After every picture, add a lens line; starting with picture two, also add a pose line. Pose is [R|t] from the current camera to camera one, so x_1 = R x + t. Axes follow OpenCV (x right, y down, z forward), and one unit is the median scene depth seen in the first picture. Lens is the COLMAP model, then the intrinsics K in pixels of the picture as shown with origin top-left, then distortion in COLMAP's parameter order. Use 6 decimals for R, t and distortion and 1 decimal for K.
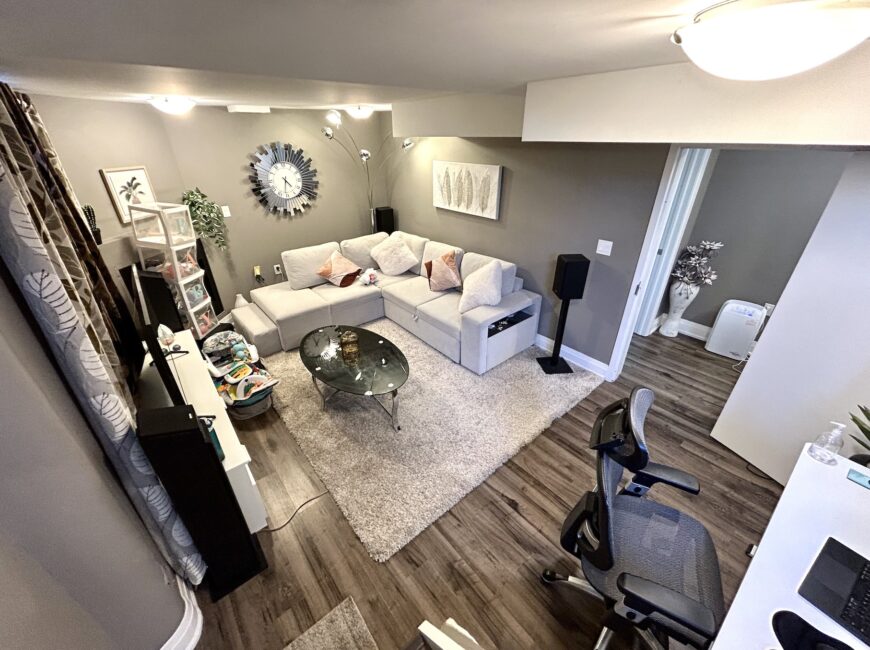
lens RADIAL K [[357.5, 0, 430.7], [0, 357.5, 325.0], [0, 0, 1]] dist [-0.000910, 0.001160]
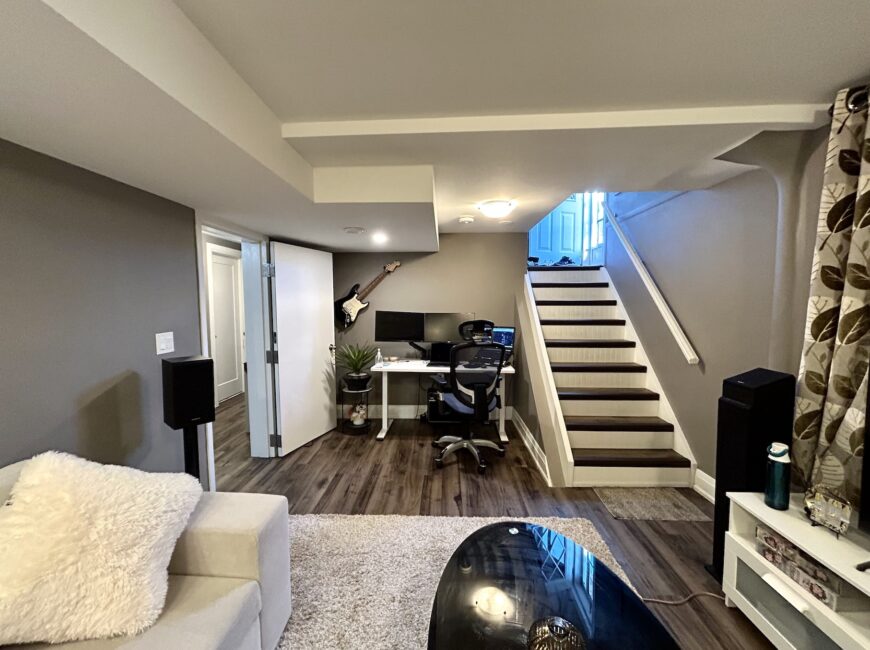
lens RADIAL K [[357.5, 0, 430.7], [0, 357.5, 325.0], [0, 0, 1]] dist [-0.000910, 0.001160]
pose [[-0.746930, -0.031443, 0.664159, -0.259322], [0.324612, 0.854505, 0.405523, -0.272068], [-0.580278, 0.518491, -0.628048, 0.848998]]
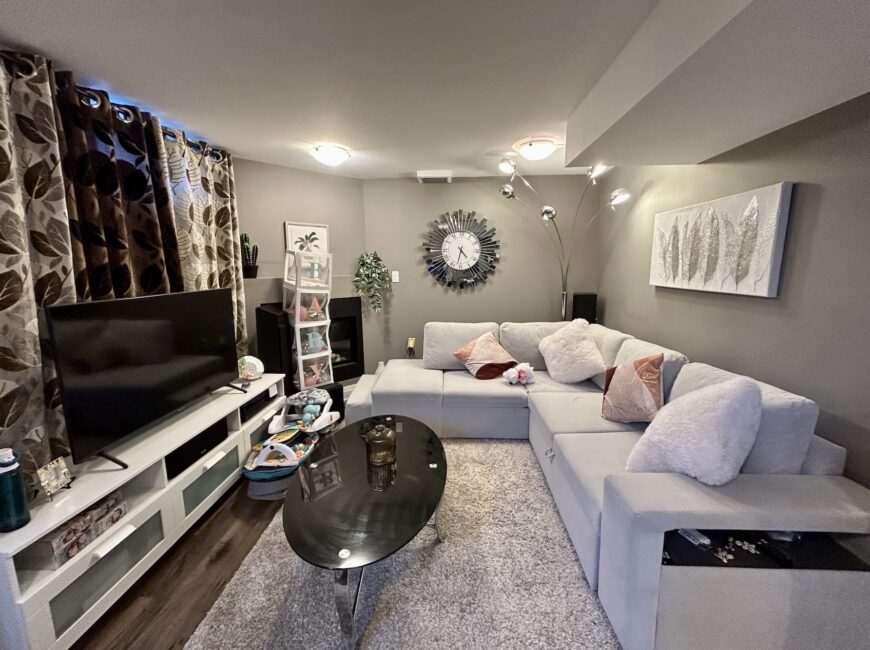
lens RADIAL K [[357.5, 0, 430.7], [0, 357.5, 325.0], [0, 0, 1]] dist [-0.000910, 0.001160]
pose [[0.735777, 0.112322, -0.667844, 0.165889], [-0.320648, 0.926388, -0.197459, -0.035128], [0.596504, 0.359429, 0.717631, 0.415115]]
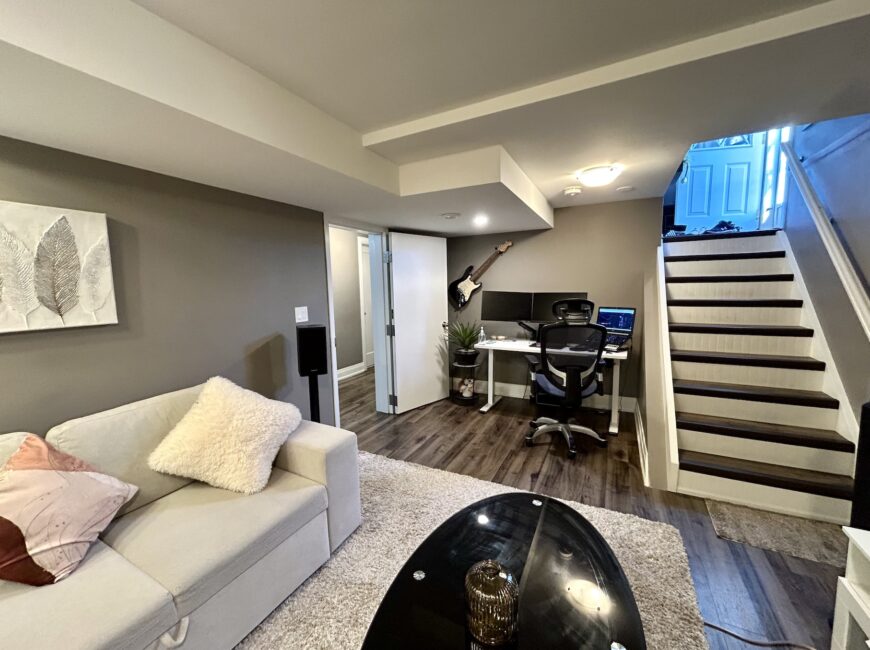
lens RADIAL K [[357.5, 0, 430.7], [0, 357.5, 325.0], [0, 0, 1]] dist [-0.000910, 0.001160]
pose [[-0.387024, -0.082384, 0.918382, -0.382441], [0.458024, 0.847254, 0.269024, -0.220247], [-0.800266, 0.524760, -0.290174, 0.772164]]
